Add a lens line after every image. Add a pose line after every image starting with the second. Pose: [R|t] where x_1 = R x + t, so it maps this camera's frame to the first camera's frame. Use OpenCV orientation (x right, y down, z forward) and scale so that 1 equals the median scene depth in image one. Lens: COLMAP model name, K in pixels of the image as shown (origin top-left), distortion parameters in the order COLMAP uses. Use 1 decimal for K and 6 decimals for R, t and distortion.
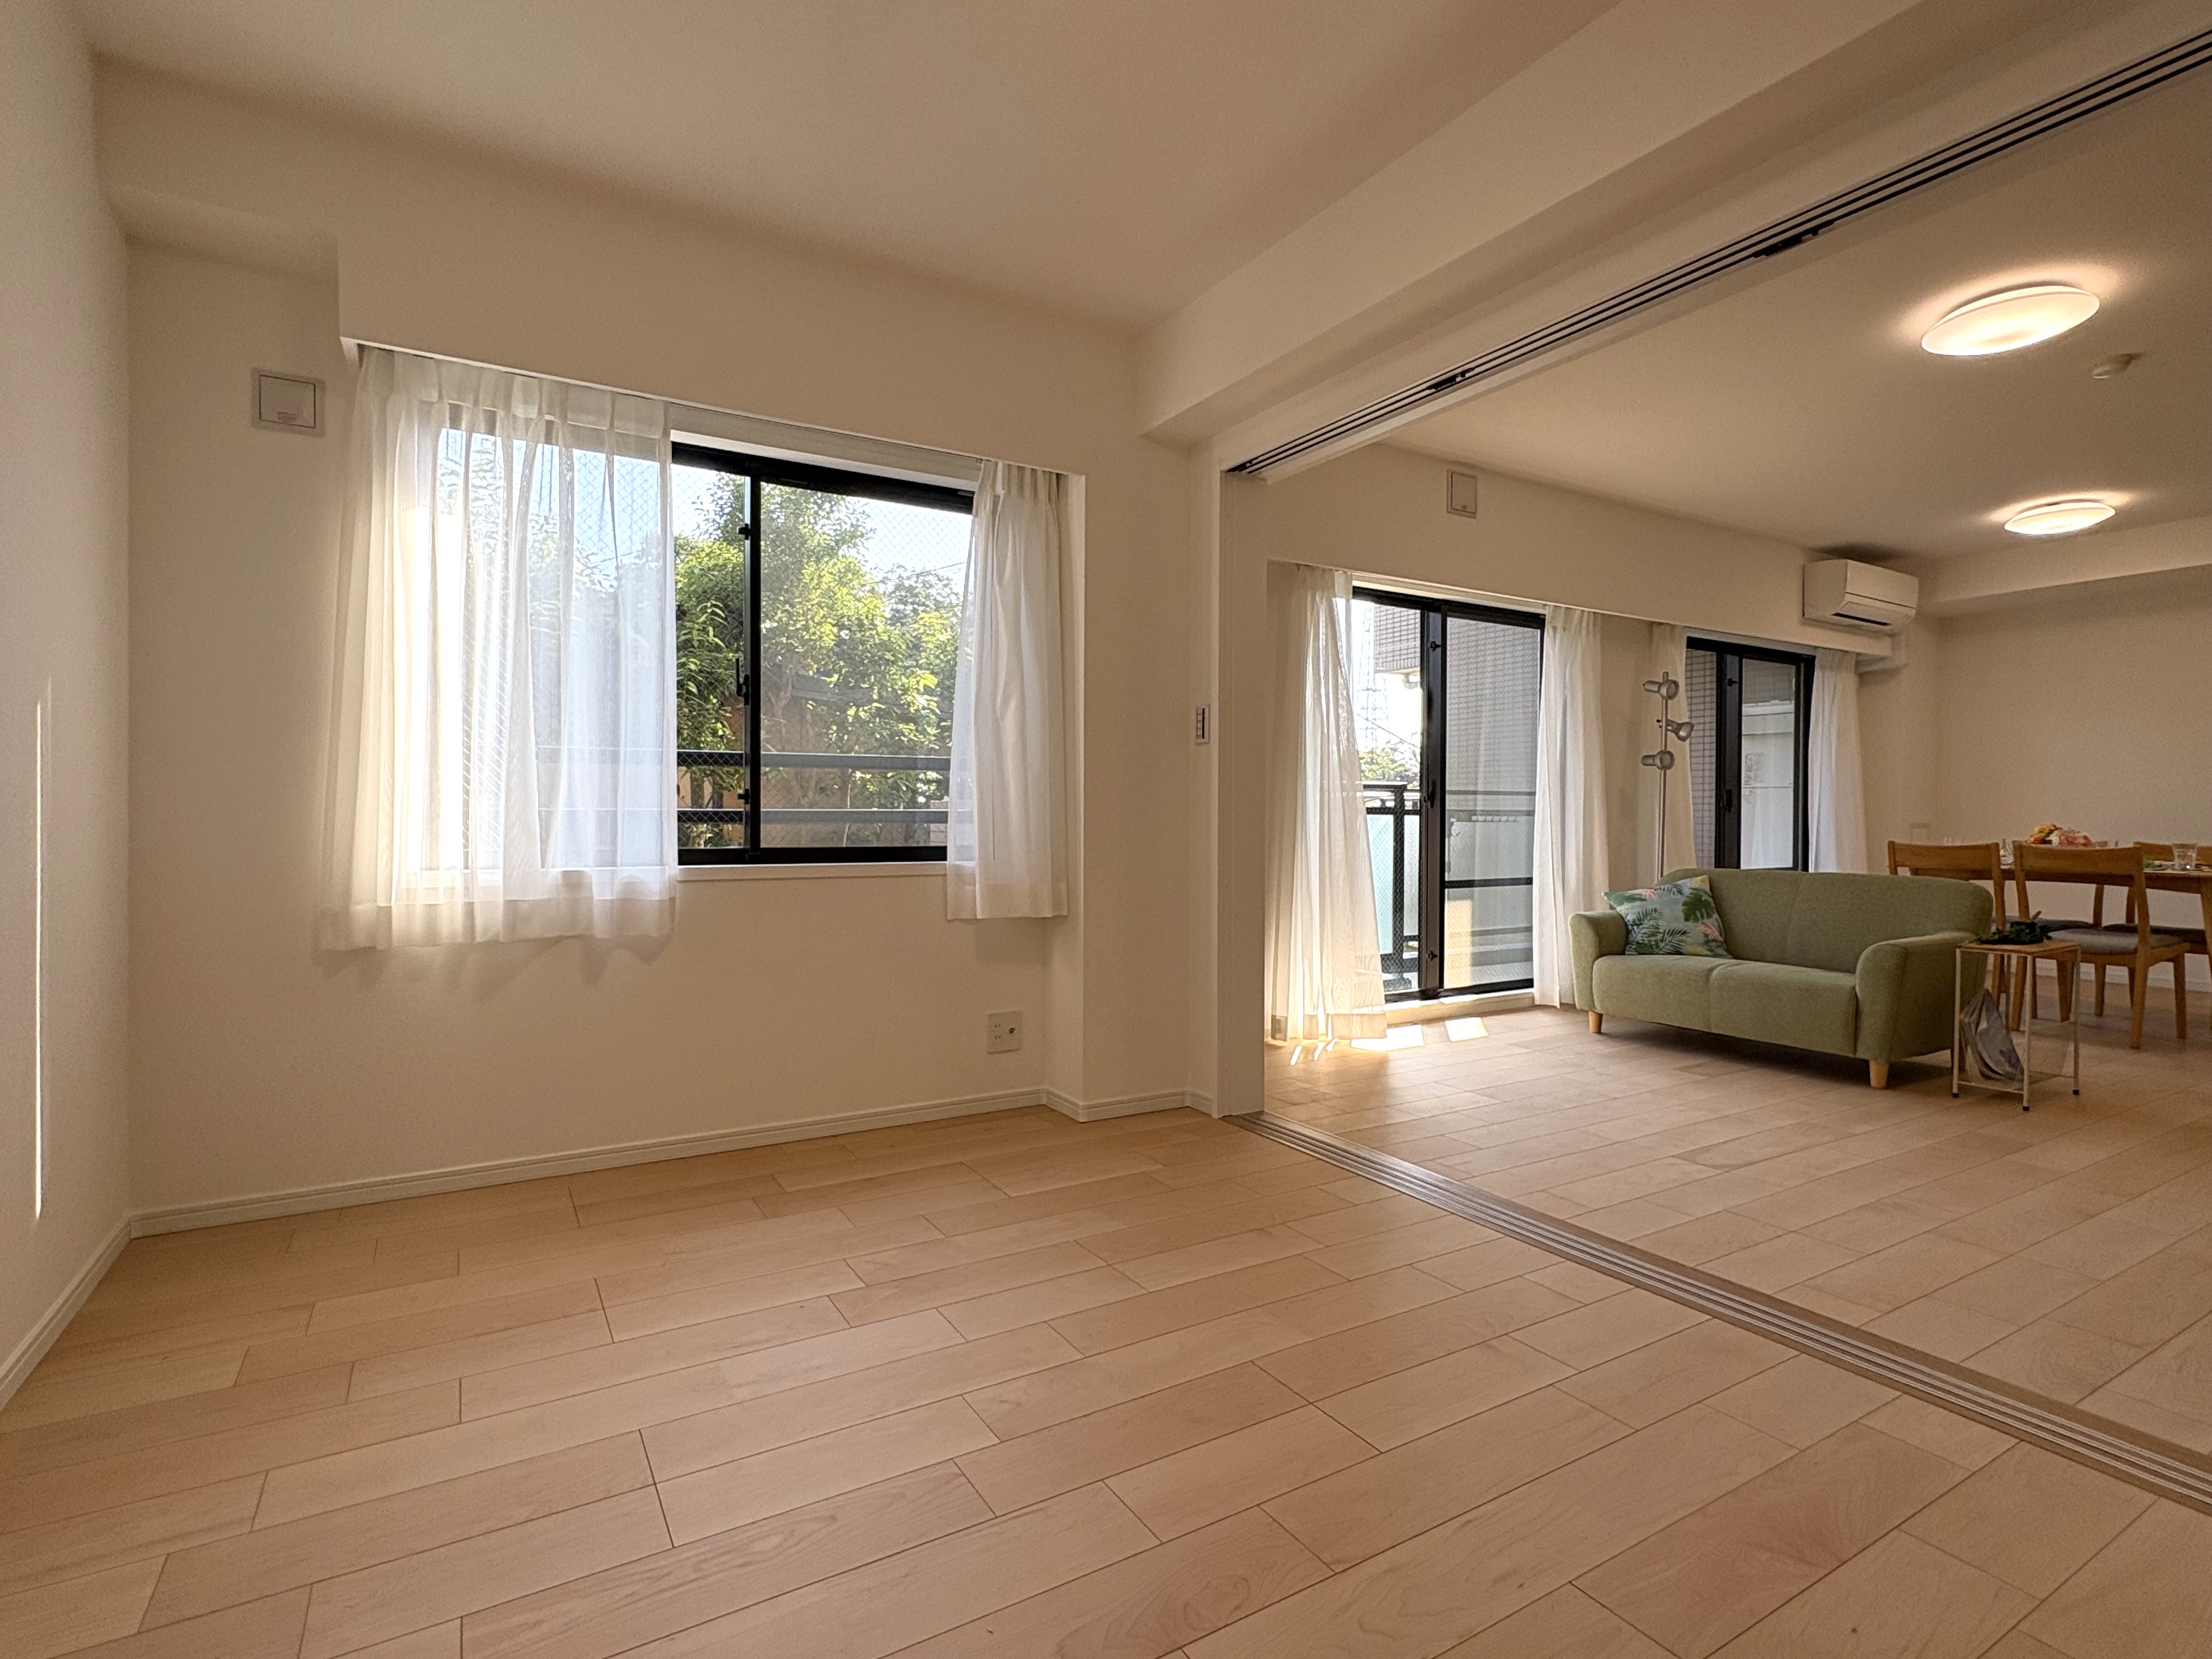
lens RADIAL K [[1081.9, 0, 1115.0], [0, 1081.9, 825.1], [0, 0, 1]] dist [0.000905, -0.000438]
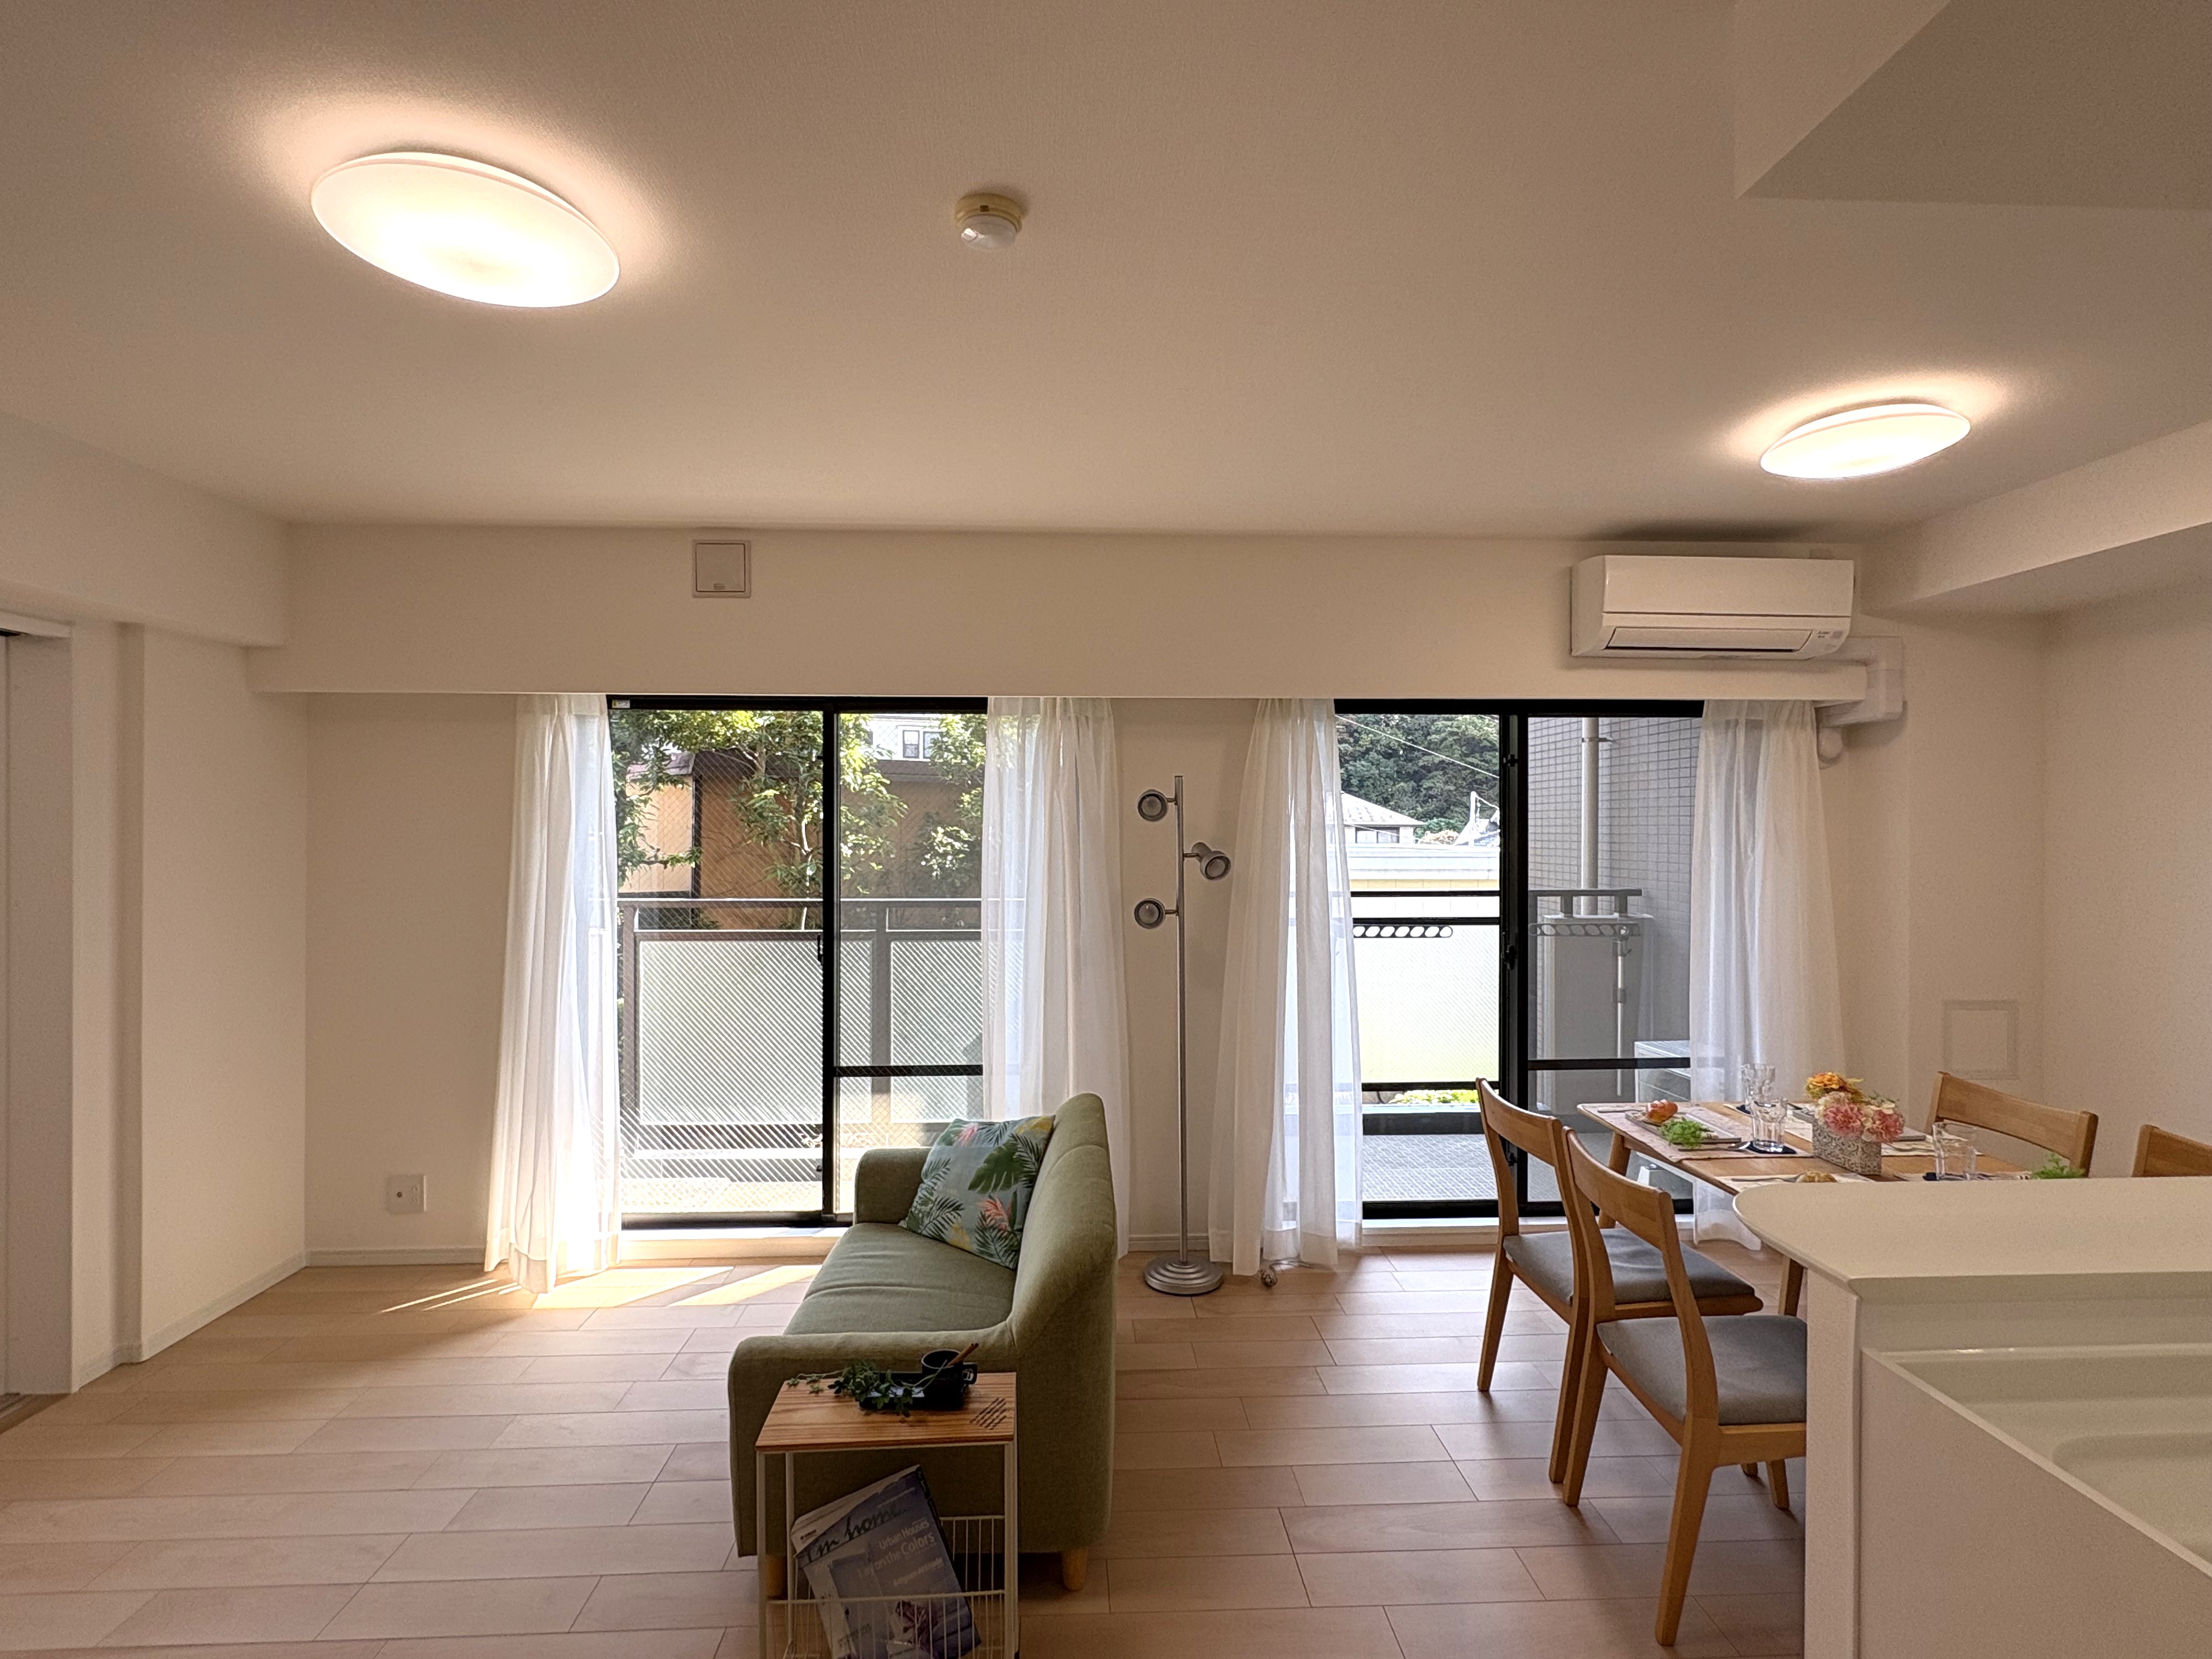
lens RADIAL K [[1081.9, 0, 1105.5], [0, 1081.9, 834.5], [0, 0, 1]] dist [0.000905, -0.000438]
pose [[0.880594, -0.000780, -0.473871, 0.800496], [-0.000429, 0.999997, -0.002444, -0.107069], [0.473871, 0.002355, 0.880591, 0.415916]]
